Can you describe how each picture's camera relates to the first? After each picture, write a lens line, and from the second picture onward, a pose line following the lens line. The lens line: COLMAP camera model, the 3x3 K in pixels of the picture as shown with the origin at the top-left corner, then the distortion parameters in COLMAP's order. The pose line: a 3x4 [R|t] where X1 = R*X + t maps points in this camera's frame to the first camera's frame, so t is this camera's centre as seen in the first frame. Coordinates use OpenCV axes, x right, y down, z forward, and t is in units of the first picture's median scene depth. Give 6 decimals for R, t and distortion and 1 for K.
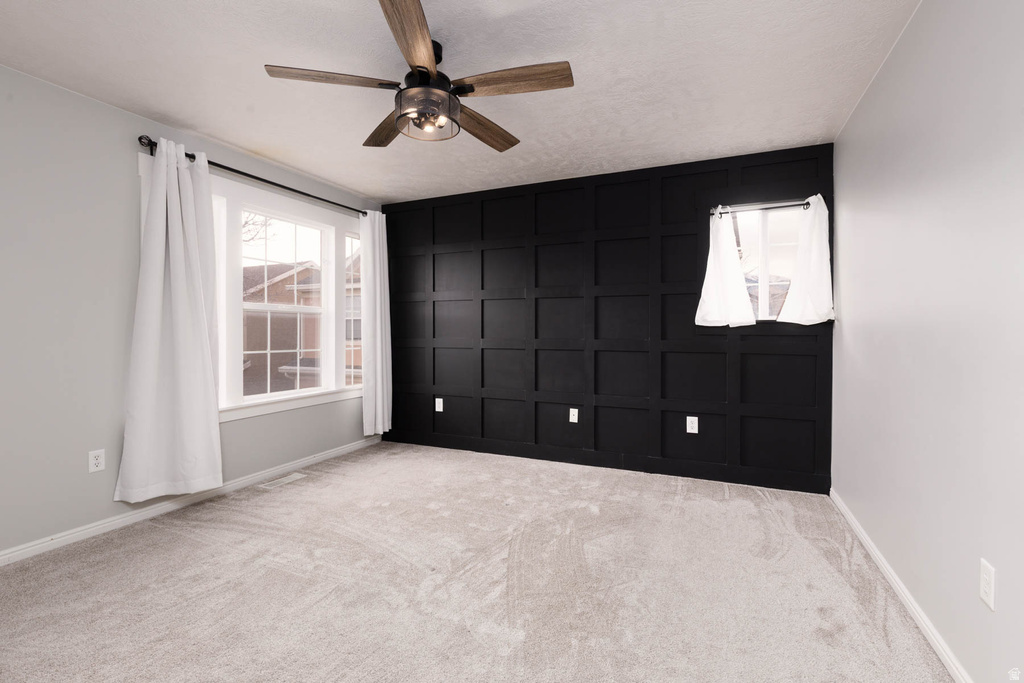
lens RADIAL K [[463.9, 0, 512.0], [0, 463.9, 341.5], [0, 0, 1]] dist [0.003923, 0.000142]
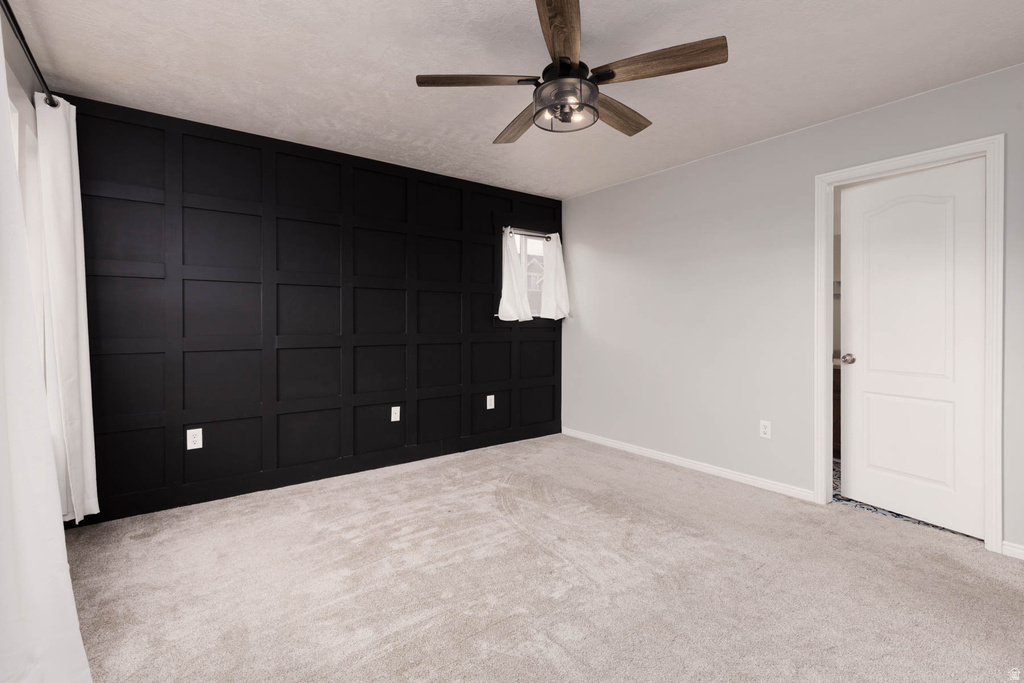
lens RADIAL K [[461.7, 0, 512.8], [0, 461.7, 330.1], [0, 0, 1]] dist [0.001227, -0.000041]
pose [[0.487897, -0.012245, 0.872815, -0.661474], [0.024038, 0.999711, 0.000589, -0.007895], [-0.872570, 0.020693, 0.488050, 0.377829]]
